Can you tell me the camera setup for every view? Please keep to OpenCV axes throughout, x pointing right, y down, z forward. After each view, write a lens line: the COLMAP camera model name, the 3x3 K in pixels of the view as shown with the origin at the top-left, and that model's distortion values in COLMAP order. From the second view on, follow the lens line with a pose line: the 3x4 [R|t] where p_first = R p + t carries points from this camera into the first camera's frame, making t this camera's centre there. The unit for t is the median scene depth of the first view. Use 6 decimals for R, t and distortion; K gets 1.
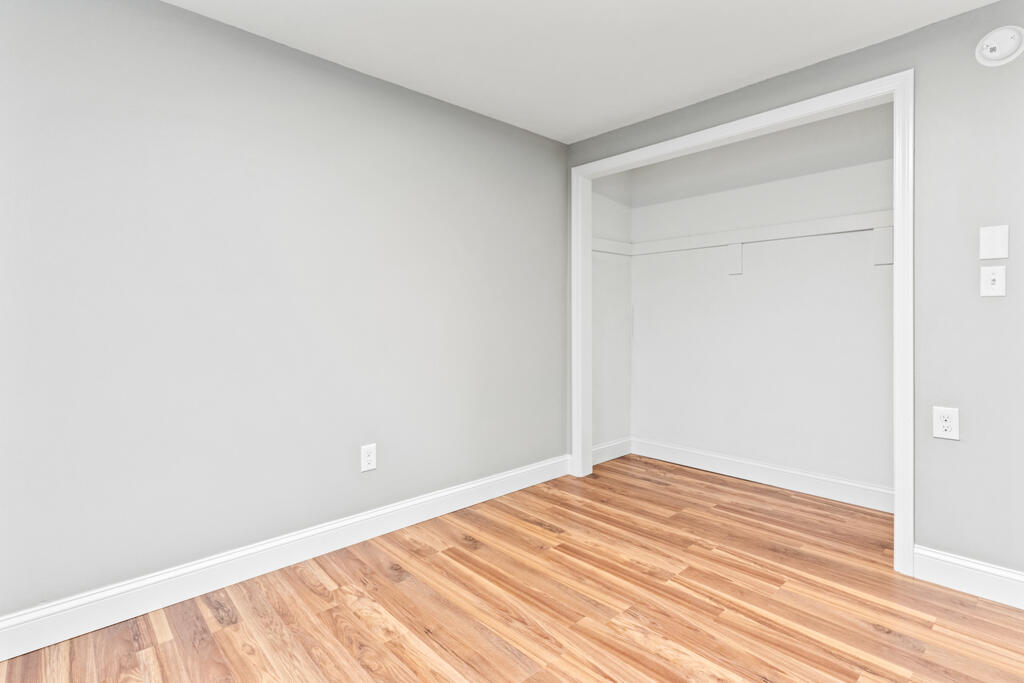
lens RADIAL K [[500.5, 0, 535.9], [0, 500.5, 324.5], [0, 0, 1]] dist [0.007167, -0.000279]
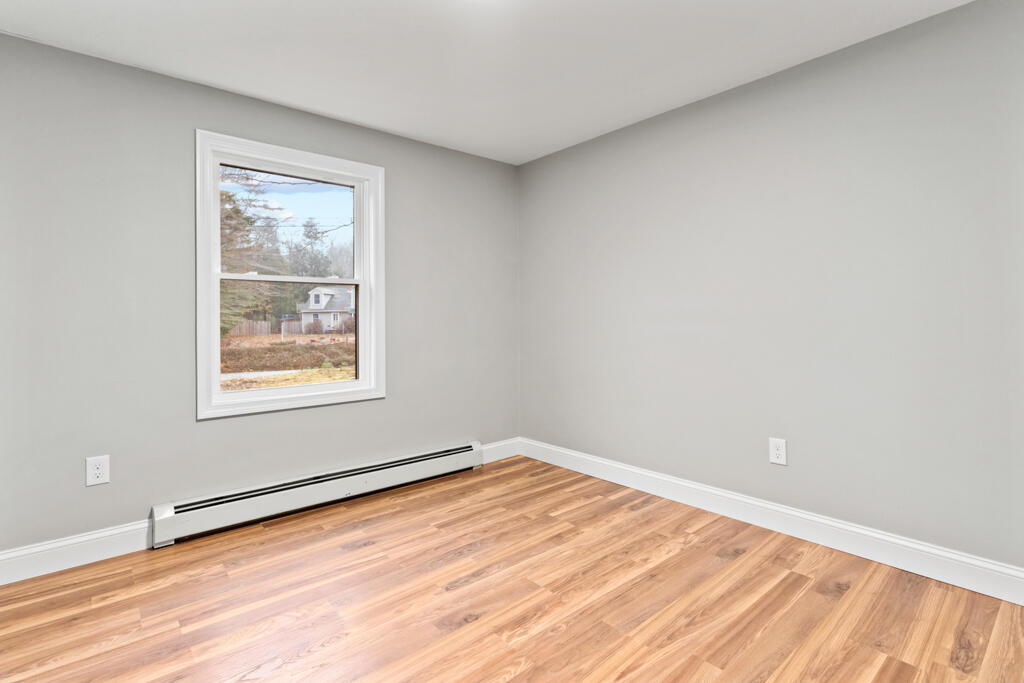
lens RADIAL K [[500.5, 0, 509.7], [0, 500.5, 336.4], [0, 0, 1]] dist [0.007167, -0.000279]
pose [[-0.044157, 0.045531, -0.997987, 0.834011], [-0.009380, 0.998898, 0.045988, -0.010349], [0.998981, 0.011392, -0.043681, 0.604876]]
